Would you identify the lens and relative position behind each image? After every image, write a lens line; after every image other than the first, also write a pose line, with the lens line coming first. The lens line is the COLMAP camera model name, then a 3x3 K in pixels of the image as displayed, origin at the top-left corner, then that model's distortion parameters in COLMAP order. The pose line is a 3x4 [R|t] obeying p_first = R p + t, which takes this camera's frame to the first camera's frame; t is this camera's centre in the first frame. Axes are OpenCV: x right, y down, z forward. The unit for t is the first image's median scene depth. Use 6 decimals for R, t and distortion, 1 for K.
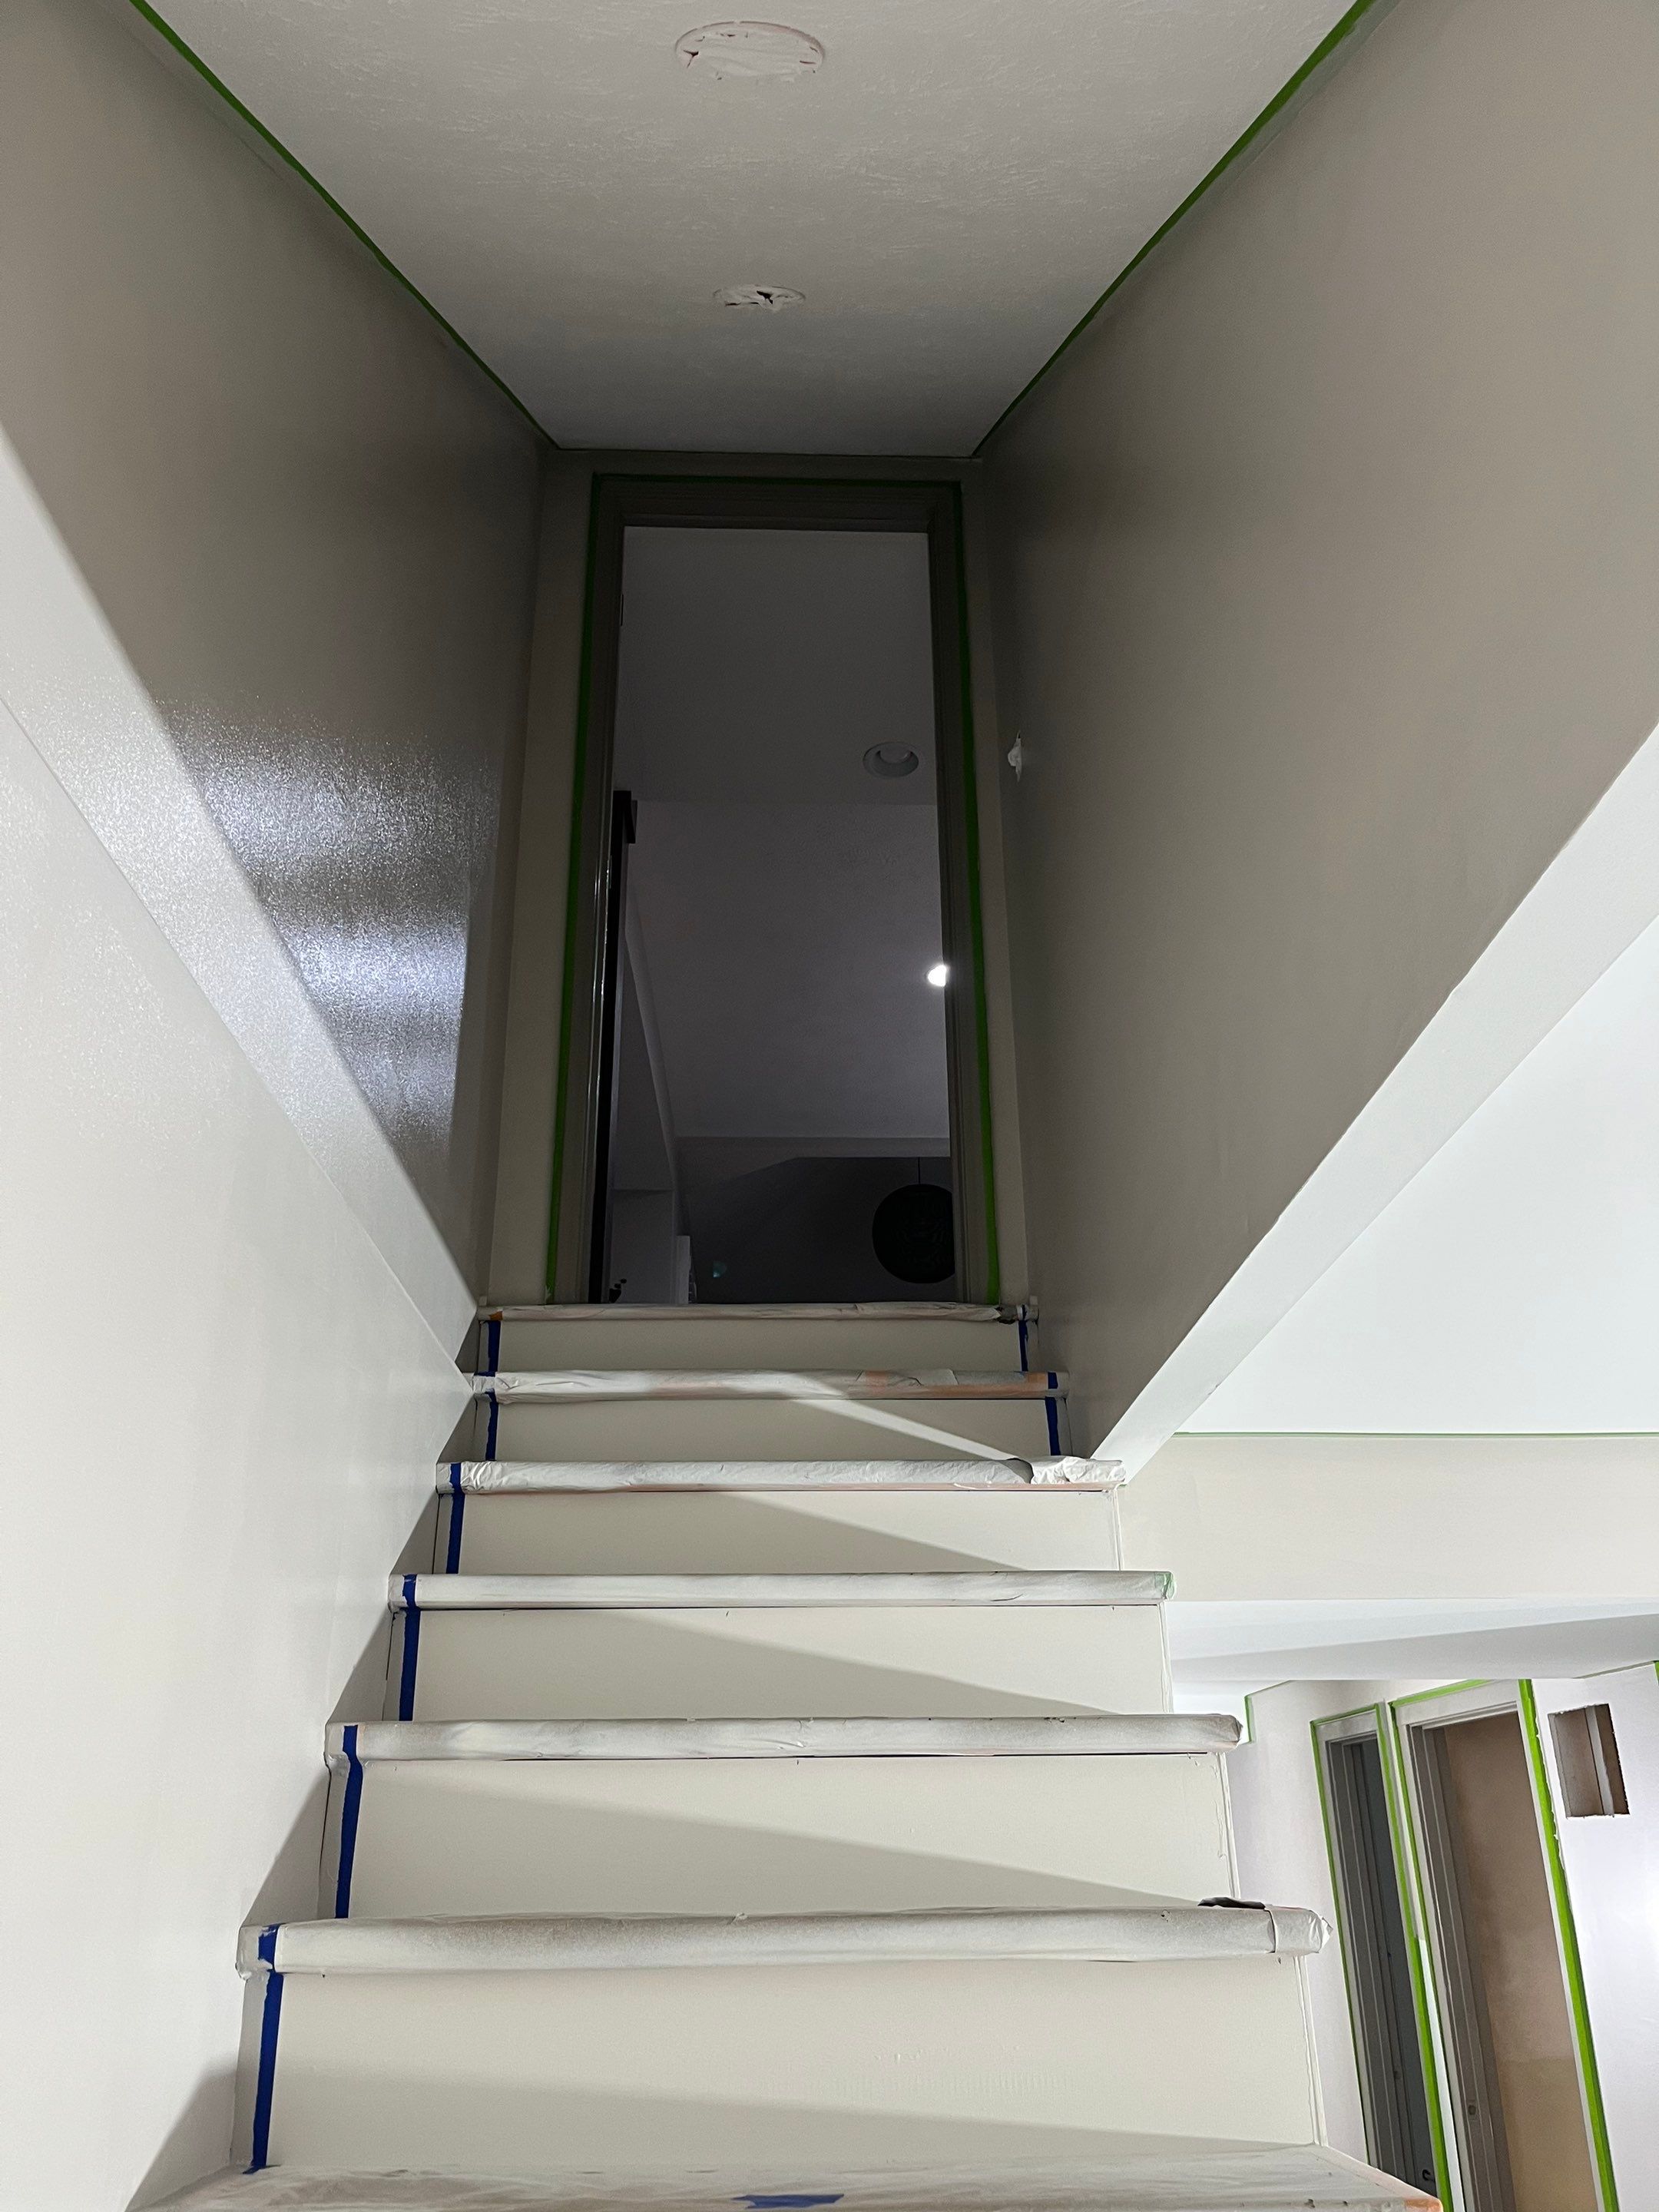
lens RADIAL K [[1616.9, 0, 817.1], [0, 1616.9, 1112.5], [0, 0, 1]] dist [0.029446, -0.000959]
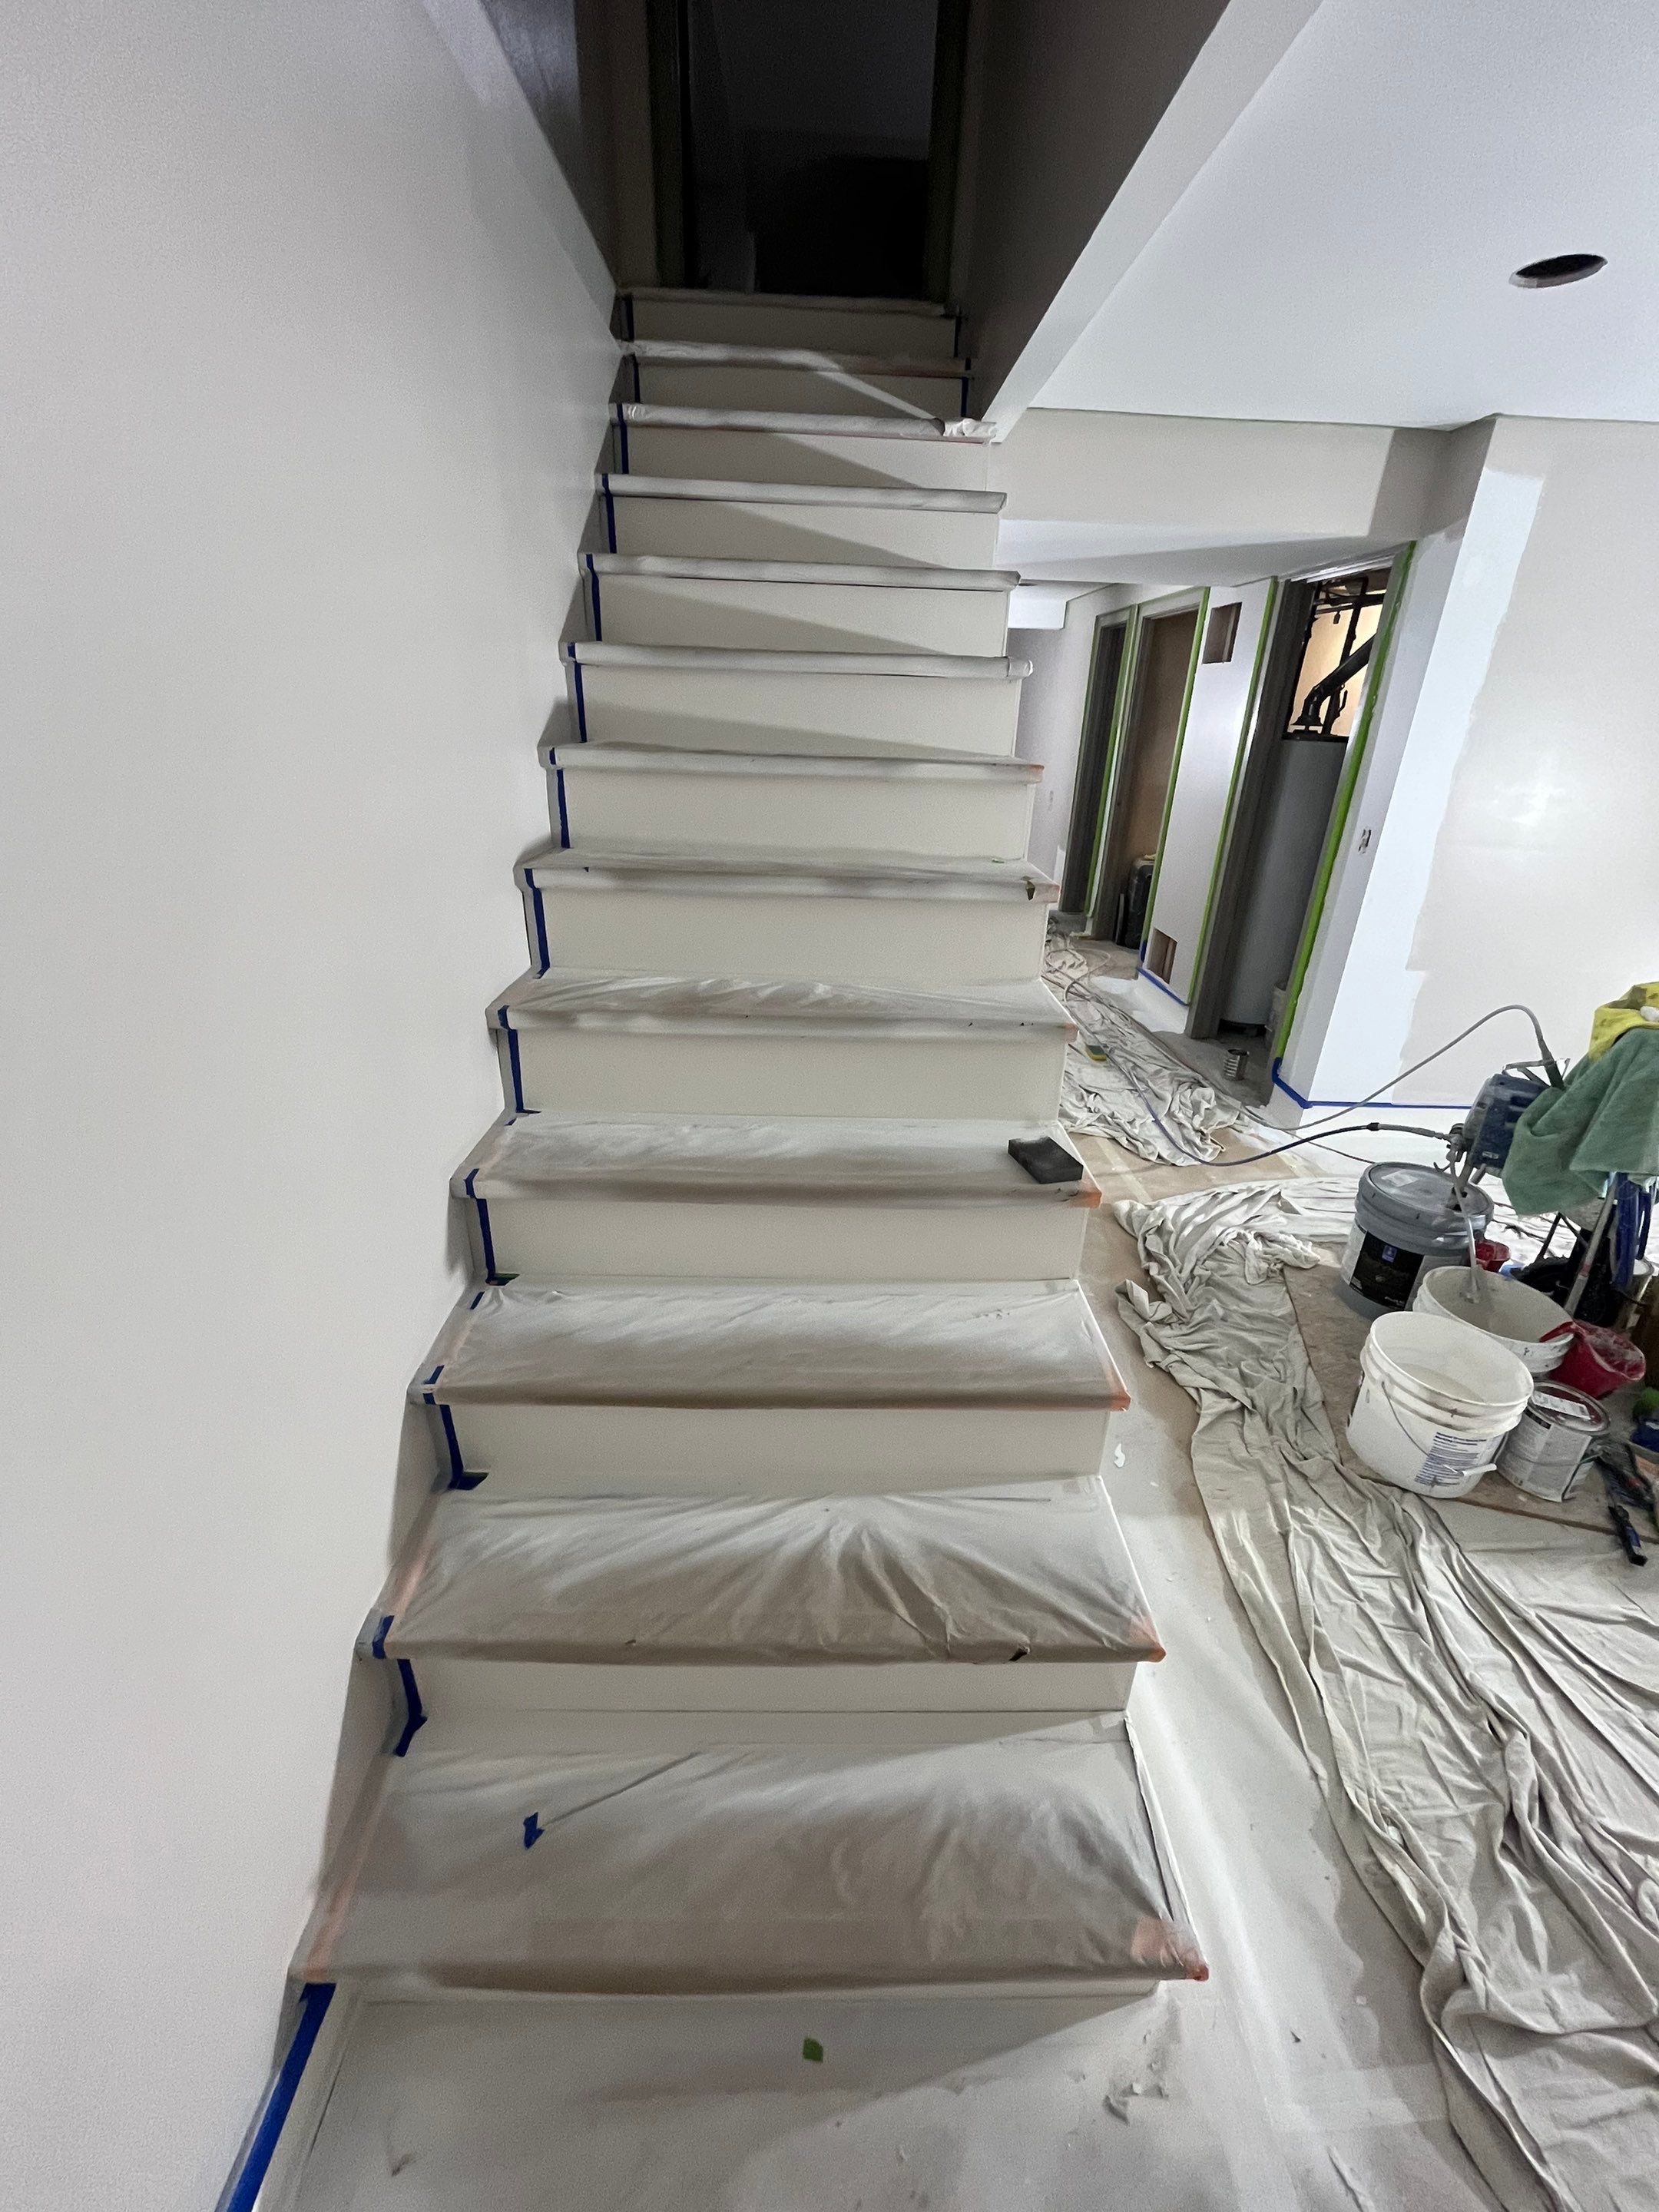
lens RADIAL K [[892.5, 0, 833.2], [0, 892.5, 1111.7], [0, 0, 1]] dist [-0.002835, 0.000714]
pose [[0.998941, 0.043877, 0.013823, 0.028962], [-0.039235, 0.655722, 0.753983, -0.017864], [0.024018, -0.753727, 0.656749, -0.201920]]
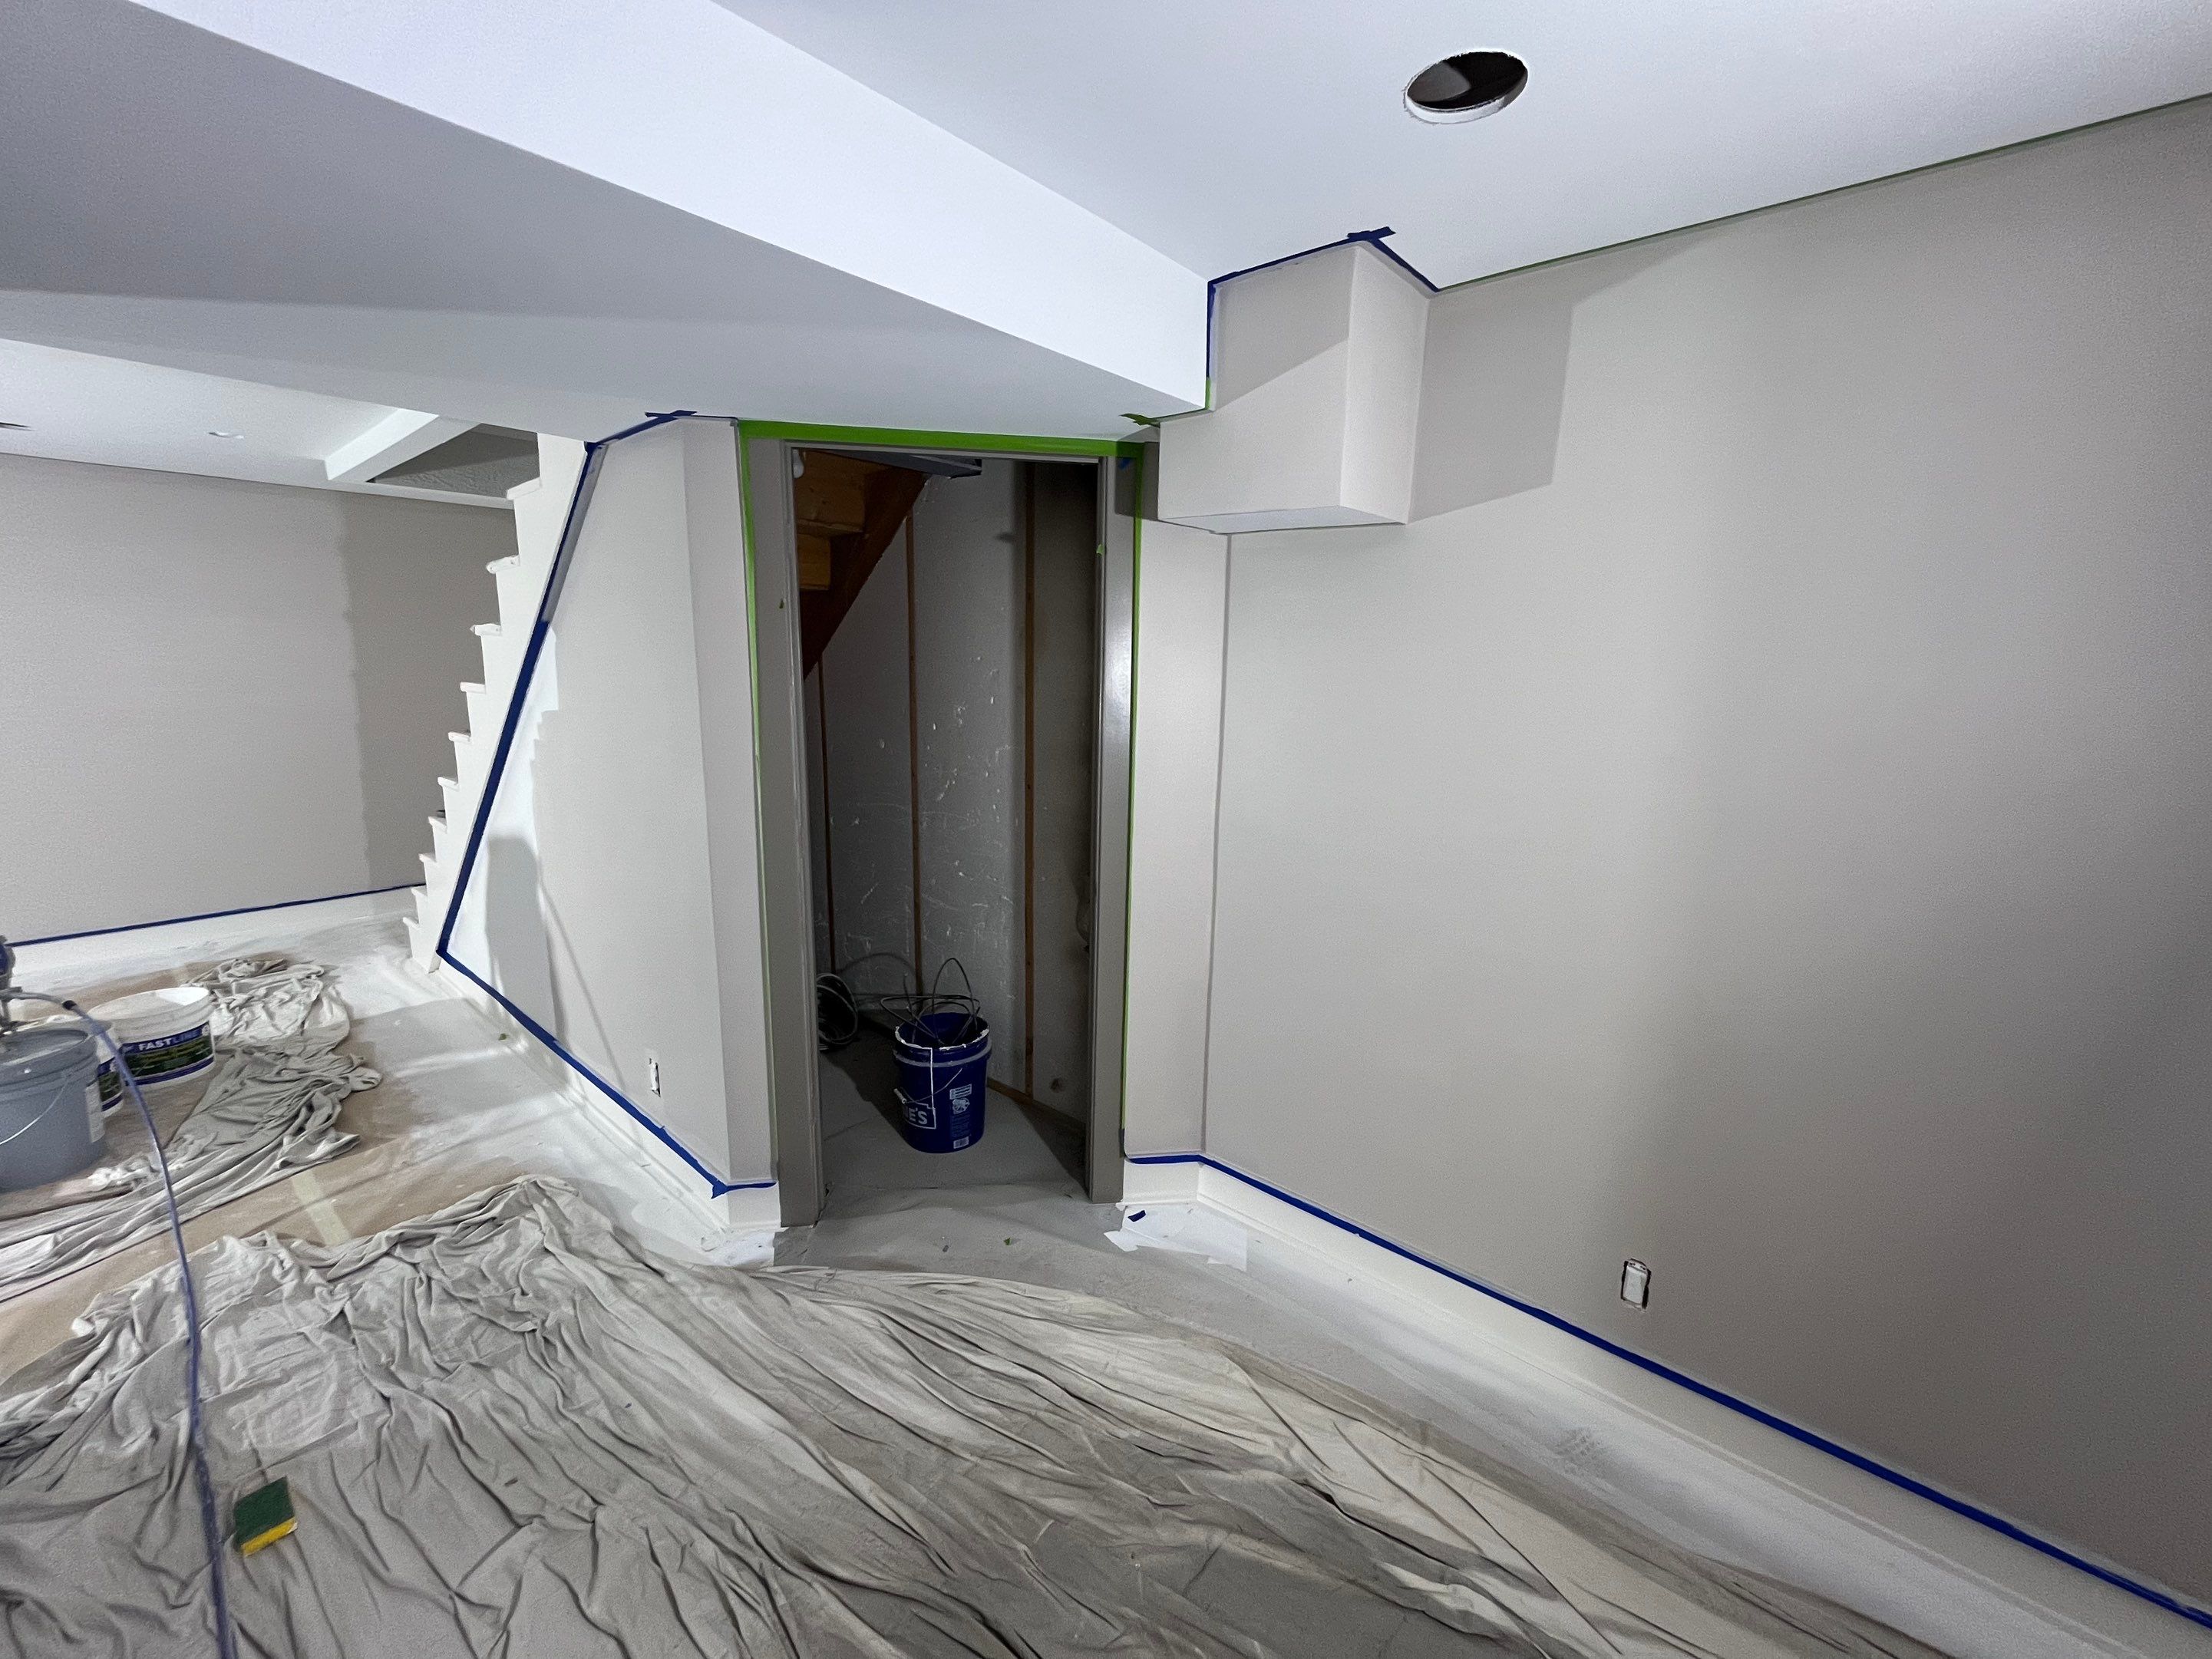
lens RADIAL K [[892.4, 0, 1105.0], [0, 892.4, 828.0], [0, 0, 1]] dist [-0.002835, 0.000714]
pose [[-0.683417, 0.138896, -0.716693, 0.522468], [0.290486, 0.952406, -0.092421, 0.942650], [0.669746, -0.271351, -0.691237, 1.976462]]
